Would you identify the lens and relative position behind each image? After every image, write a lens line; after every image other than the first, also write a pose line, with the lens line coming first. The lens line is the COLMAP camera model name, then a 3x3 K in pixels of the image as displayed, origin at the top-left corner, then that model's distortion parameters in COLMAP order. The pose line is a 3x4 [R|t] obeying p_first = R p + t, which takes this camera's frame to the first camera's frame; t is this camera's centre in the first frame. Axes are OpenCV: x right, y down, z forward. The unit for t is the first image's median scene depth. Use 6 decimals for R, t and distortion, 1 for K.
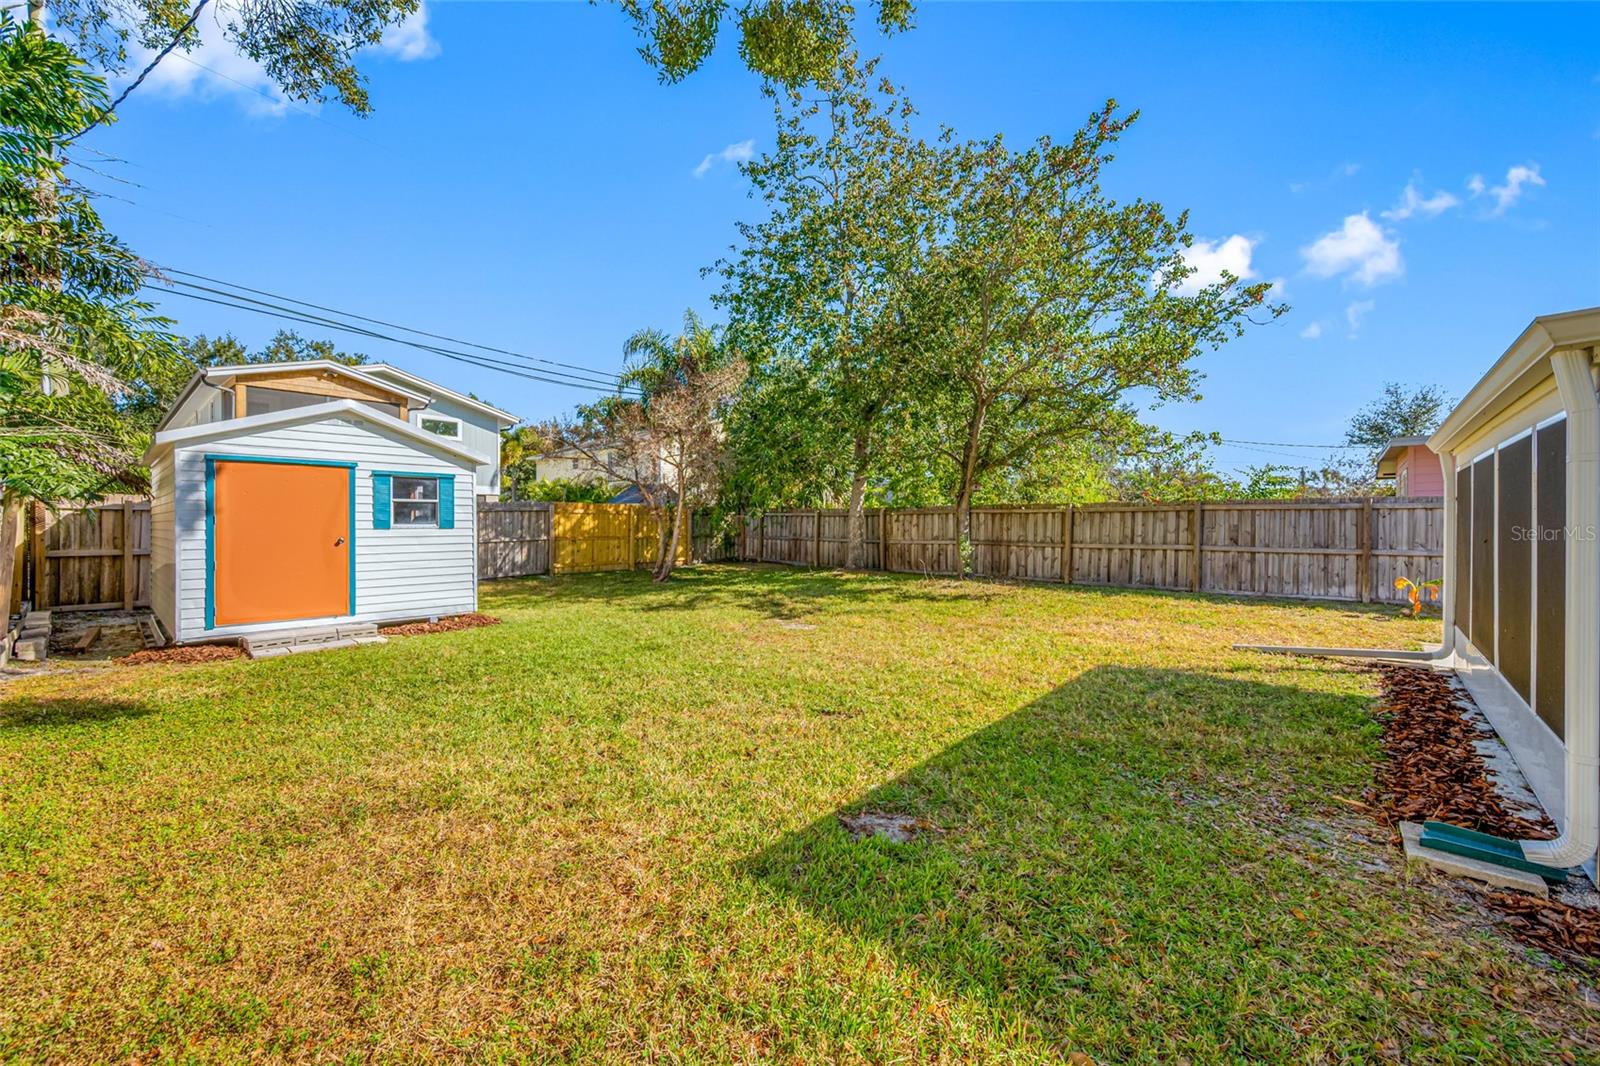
lens RADIAL K [[633.2, 0, 796.1], [0, 633.2, 529.8], [0, 0, 1]] dist [-0.000047, -0.000112]
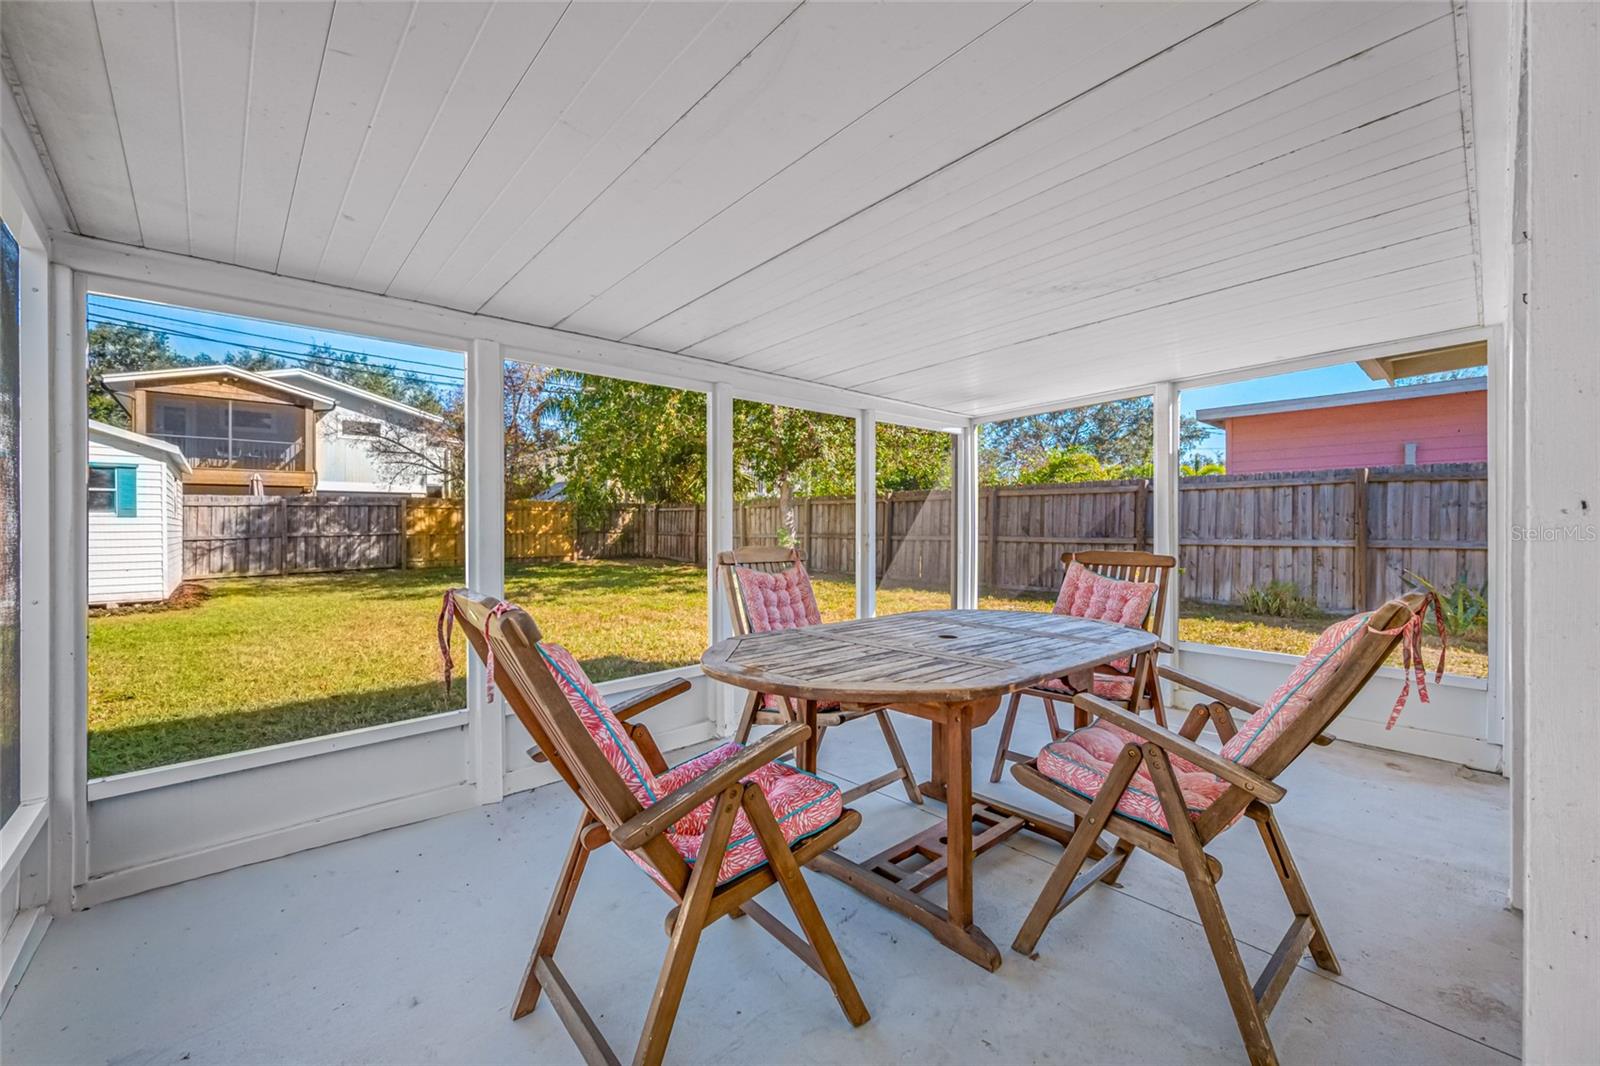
lens RADIAL K [[633.2, 0, 801.4], [0, 633.2, 534.8], [0, 0, 1]] dist [-0.000047, -0.000112]
pose [[0.994196, -0.002346, -0.107555, 0.461575], [0.002733, 0.999990, 0.003453, 0.019394], [0.107546, -0.003727, 0.994193, 0.073772]]
